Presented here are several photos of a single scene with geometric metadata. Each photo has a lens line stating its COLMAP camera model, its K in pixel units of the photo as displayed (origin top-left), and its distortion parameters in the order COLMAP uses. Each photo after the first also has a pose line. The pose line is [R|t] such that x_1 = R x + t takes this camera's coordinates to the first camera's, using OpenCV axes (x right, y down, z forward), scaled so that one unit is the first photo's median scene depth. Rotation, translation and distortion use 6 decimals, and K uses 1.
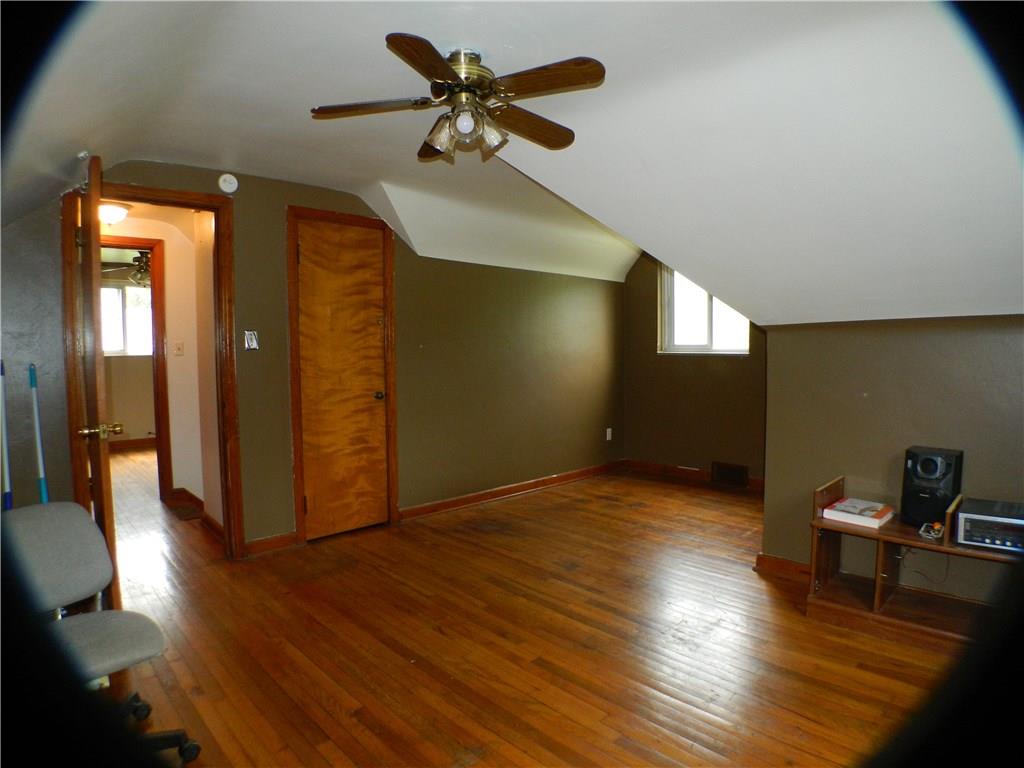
lens RADIAL K [[586.1, 0, 512.0], [0, 586.1, 384.0], [0, 0, 1]] dist [-0.090754, 0.000457]
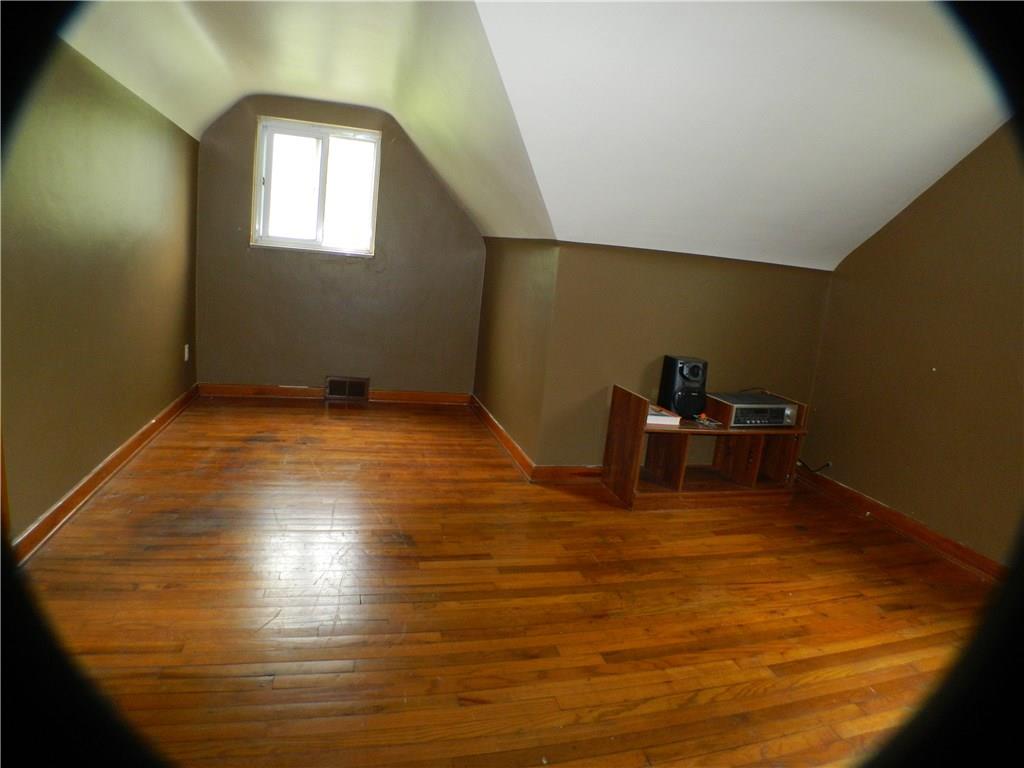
lens RADIAL K [[586.1, 0, 512.0], [0, 586.1, 384.0], [0, 0, 1]] dist [-0.090754, 0.000457]
pose [[0.467568, -0.112496, 0.876769, -0.526988], [-0.050161, 0.986894, 0.153376, -0.007523], [-0.882533, -0.115693, 0.455797, 0.624092]]
